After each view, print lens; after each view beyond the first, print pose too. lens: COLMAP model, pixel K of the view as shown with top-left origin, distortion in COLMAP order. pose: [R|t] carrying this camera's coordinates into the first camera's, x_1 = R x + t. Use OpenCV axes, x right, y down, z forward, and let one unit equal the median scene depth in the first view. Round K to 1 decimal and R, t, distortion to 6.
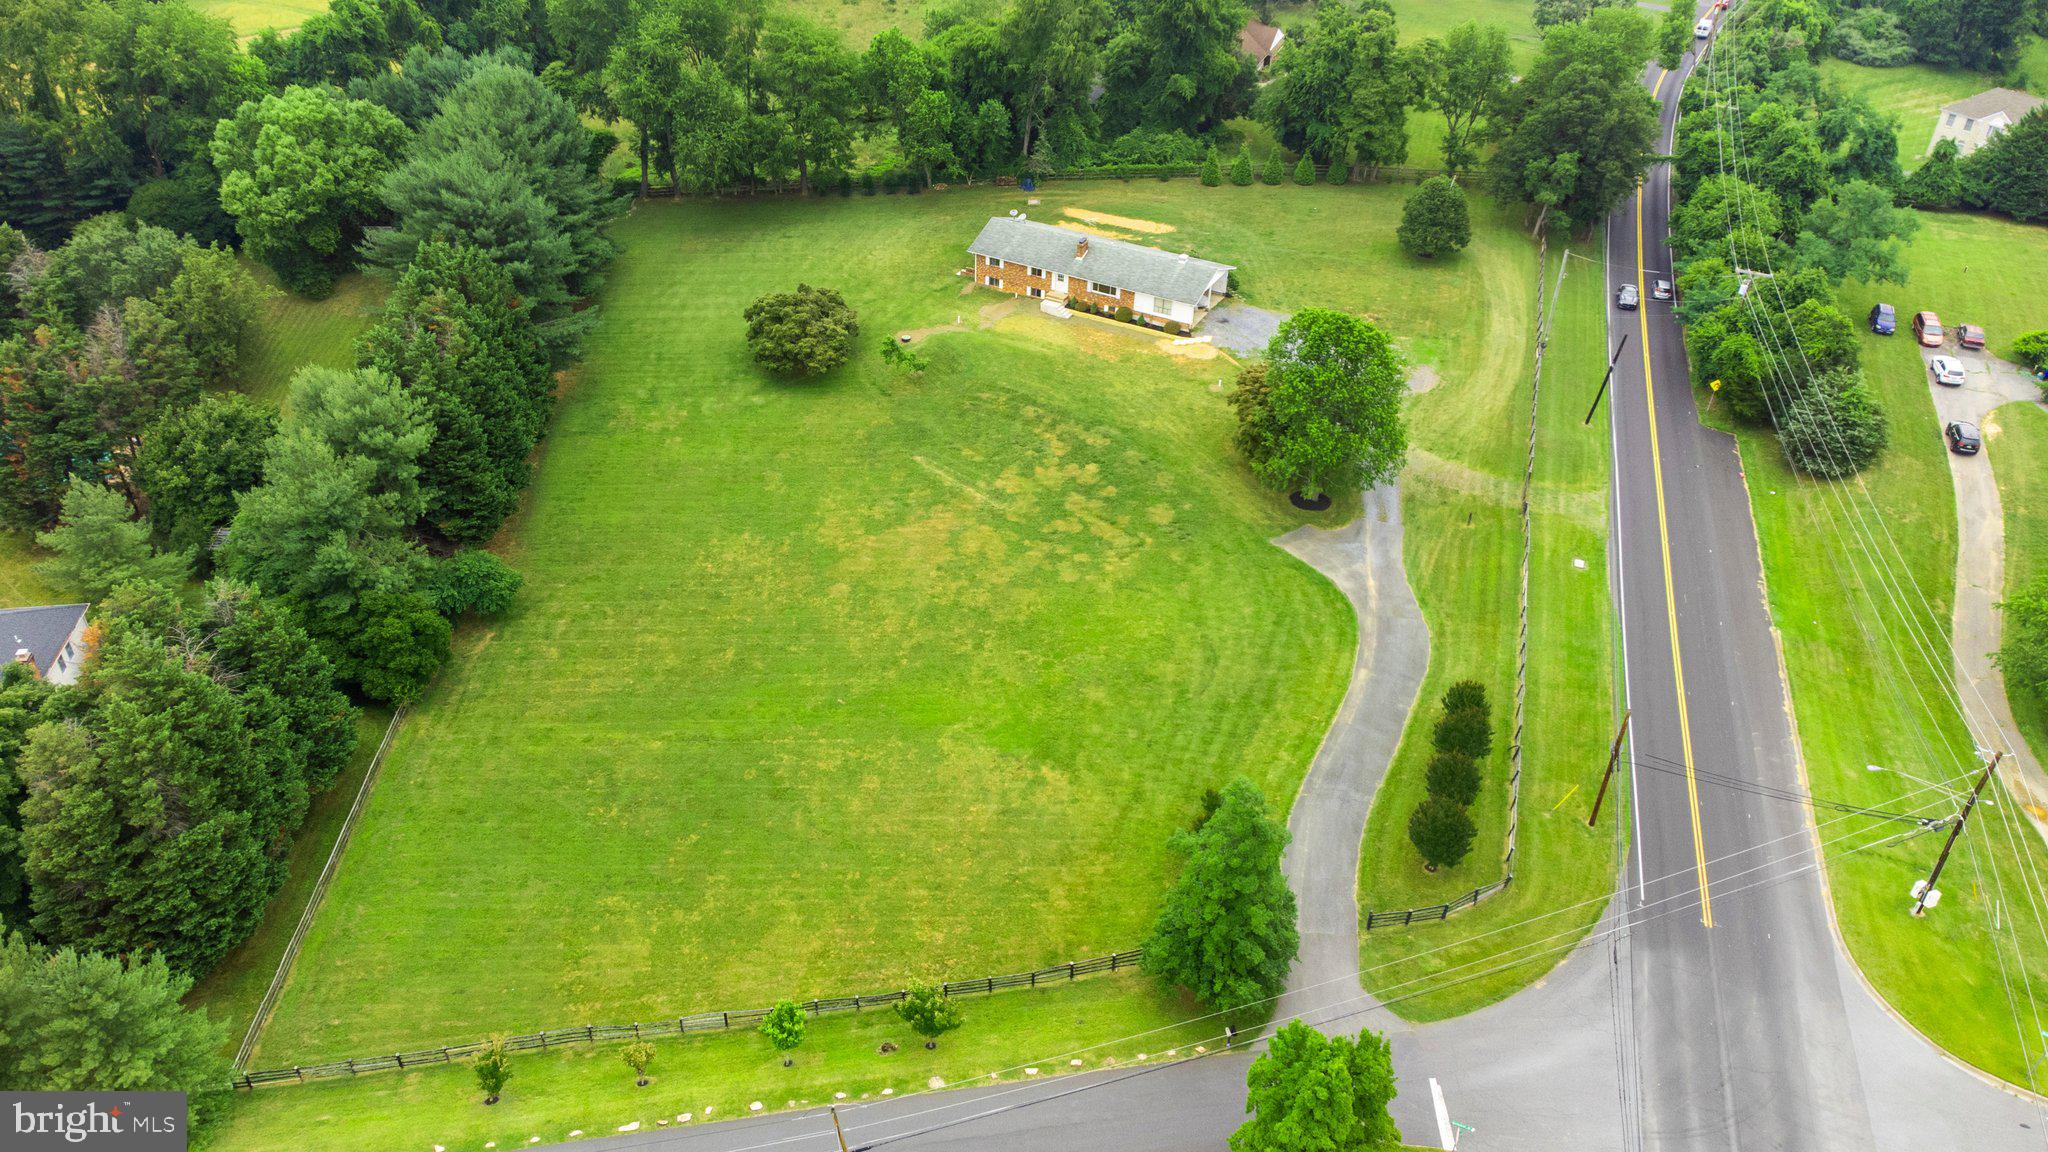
lens RADIAL K [[1531.1, 0, 1024.0], [0, 1531.1, 576.0], [0, 0, 1]] dist [0.000968, 0.075503]
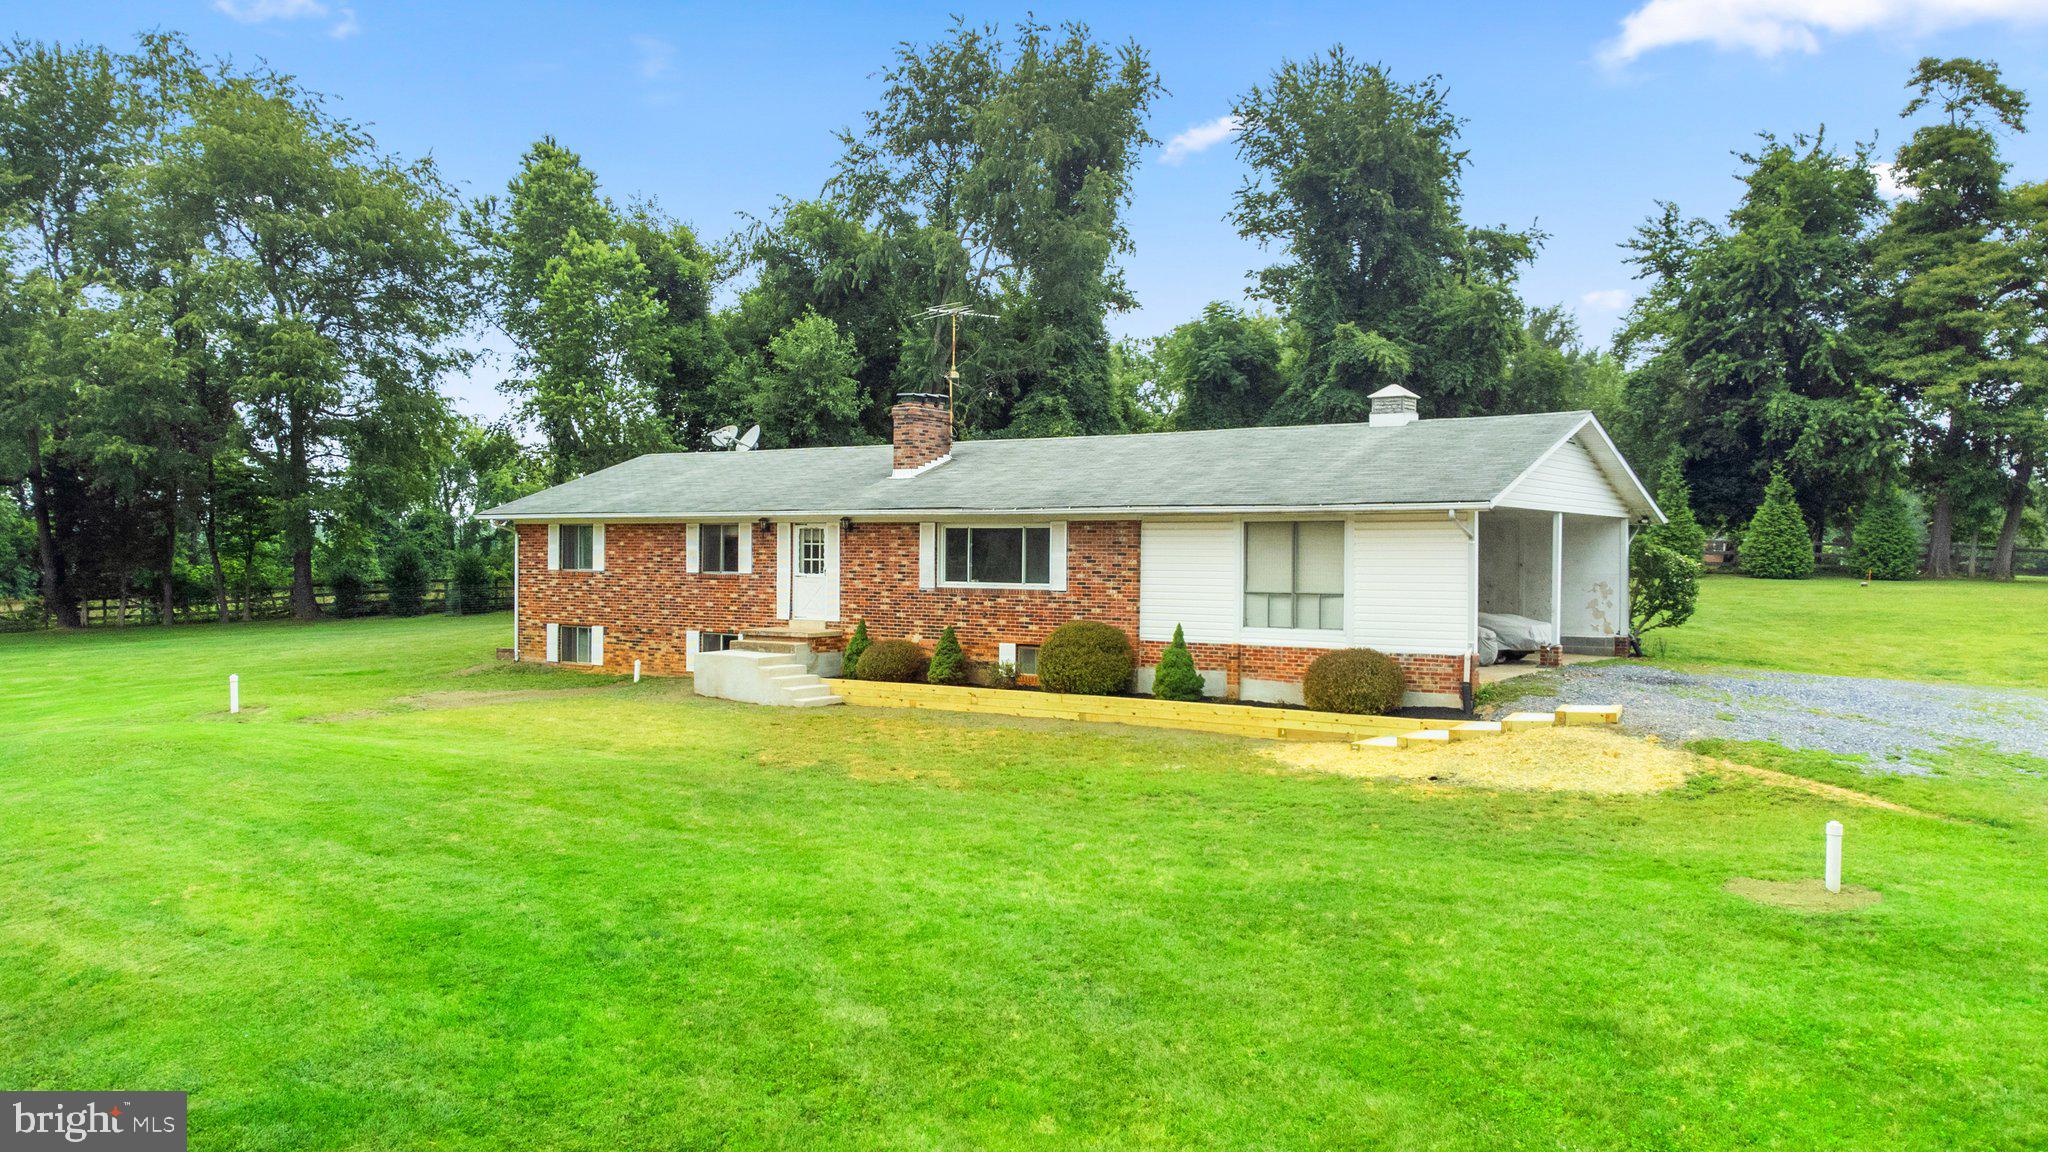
lens RADIAL K [[1531.1, 0, 1024.0], [0, 1531.1, 576.0], [0, 0, 1]] dist [0.000968, 0.075503]
pose [[0.989570, -0.014644, -0.143307, 0.100338], [-0.068078, 0.829175, -0.554828, -0.091627], [0.126952, 0.558797, 0.819530, 1.000186]]
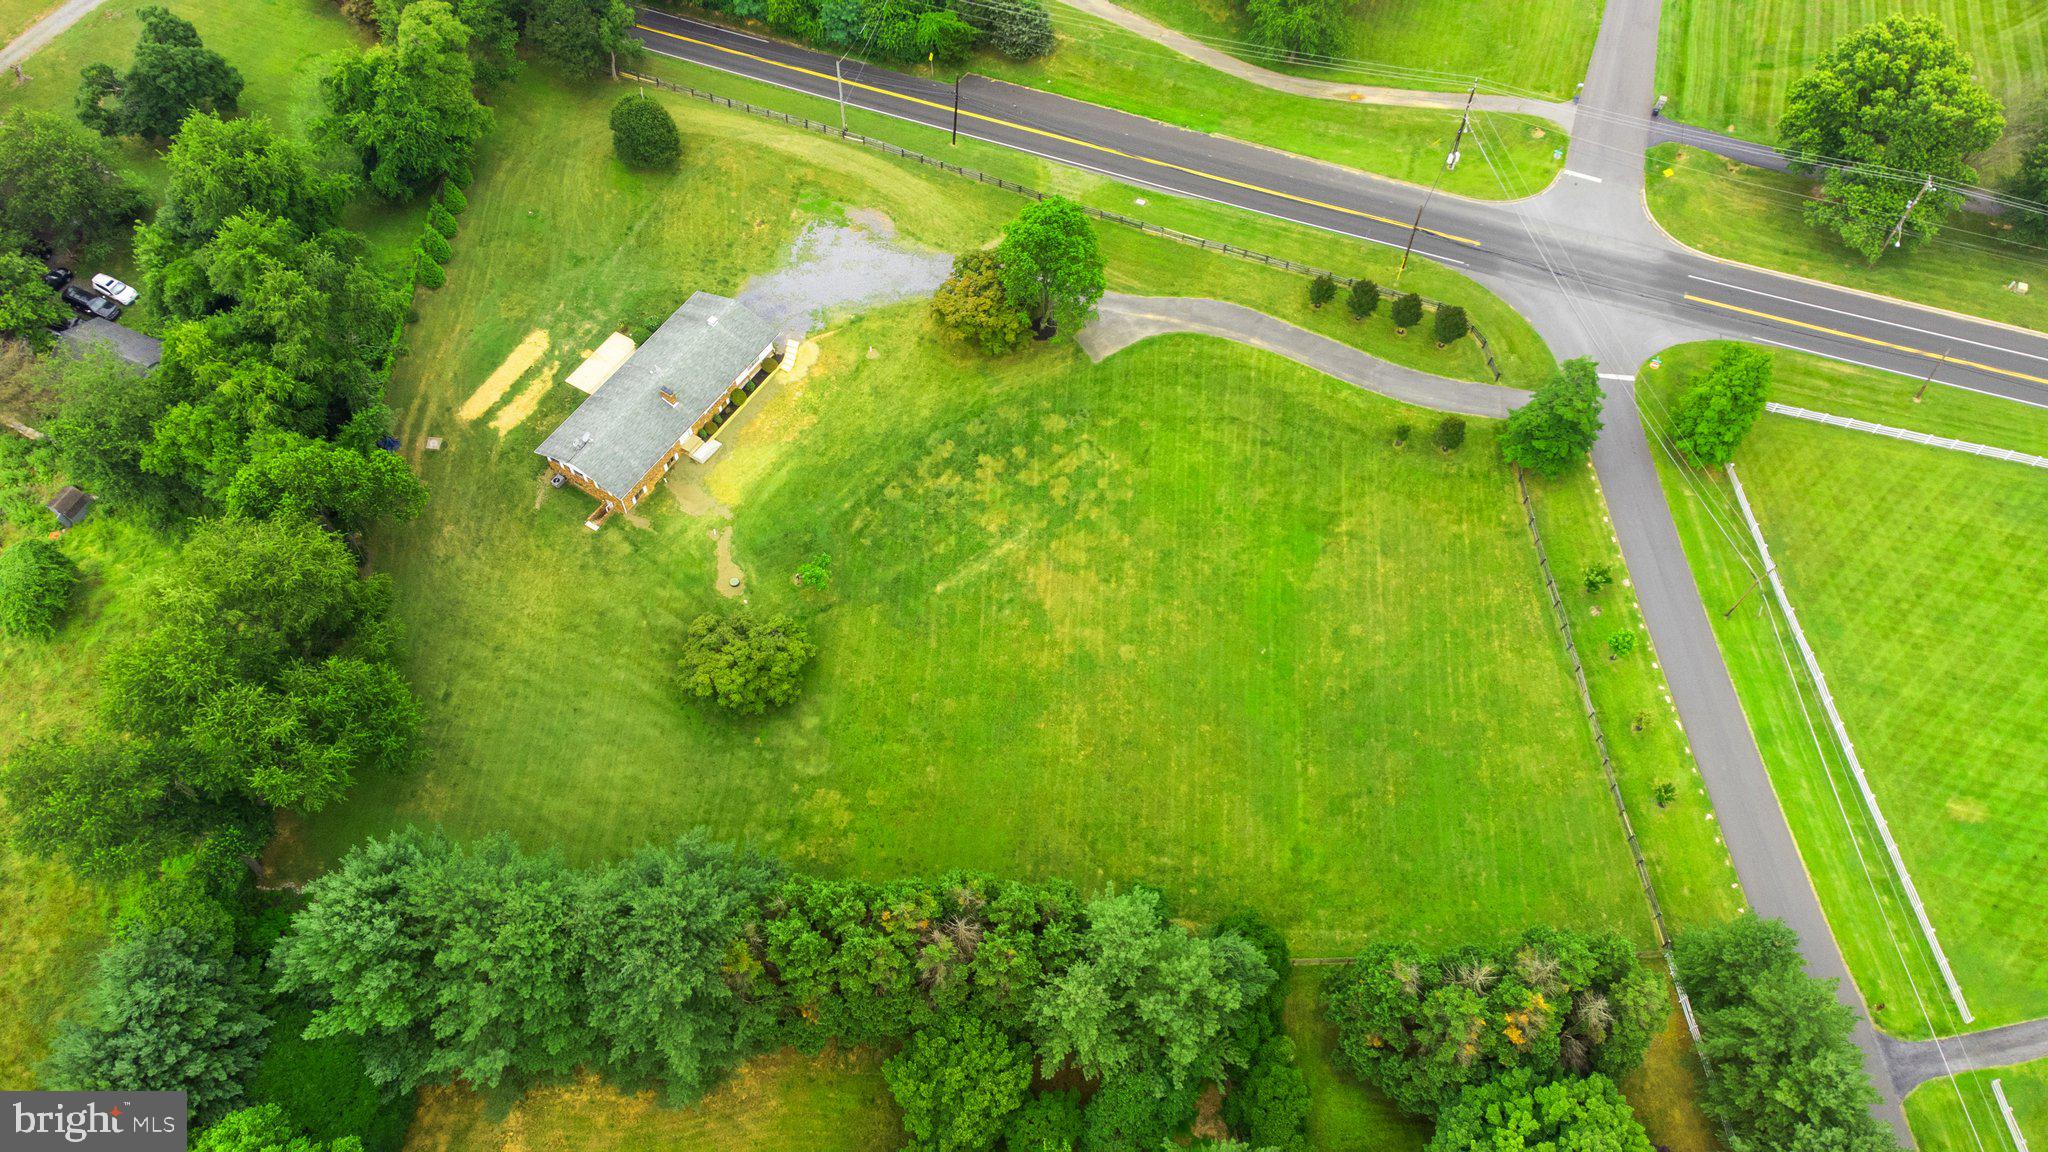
lens RADIAL K [[1507.1, 0, 1024.0], [0, 1507.1, 576.0], [0, 0, 1]] dist [0.028090, 0.000537]
pose [[0.064397, -0.854925, 0.514739, -0.655111], [0.546685, 0.461747, 0.698517, -0.857165], [-0.834859, 0.236418, 0.497109, 0.424077]]
